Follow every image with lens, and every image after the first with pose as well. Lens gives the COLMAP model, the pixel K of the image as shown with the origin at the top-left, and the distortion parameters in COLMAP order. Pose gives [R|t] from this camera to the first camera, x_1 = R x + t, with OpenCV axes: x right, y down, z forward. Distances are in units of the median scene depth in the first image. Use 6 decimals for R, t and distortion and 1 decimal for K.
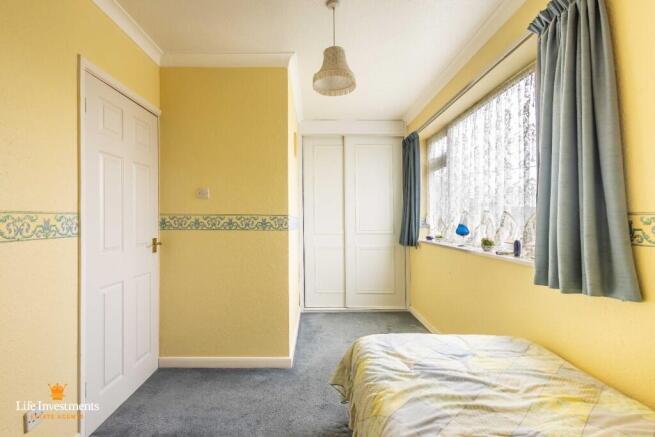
lens RADIAL K [[305.0, 0, 313.2], [0, 305.0, 216.5], [0, 0, 1]] dist [0.003574, 0.000029]
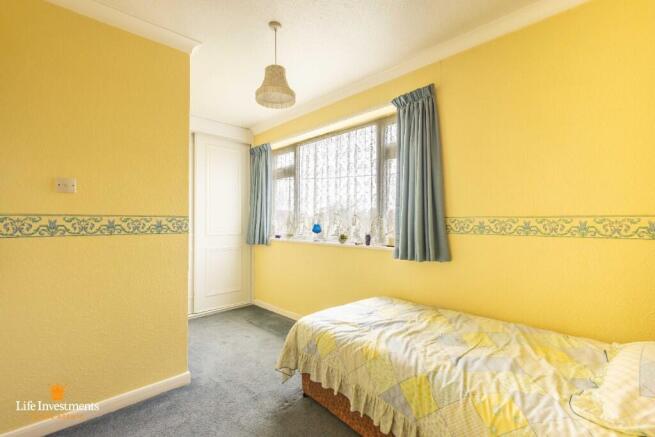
lens RADIAL K [[299.7, 0, 327.5], [0, 299.7, 218.5], [0, 0, 1]] dist [0.008861, -0.000785]
pose [[0.717765, 0.001392, 0.696284, -0.660590], [-0.003126, 0.999994, 0.001223, -0.001645], [-0.696278, -0.003054, 0.717766, 0.104934]]
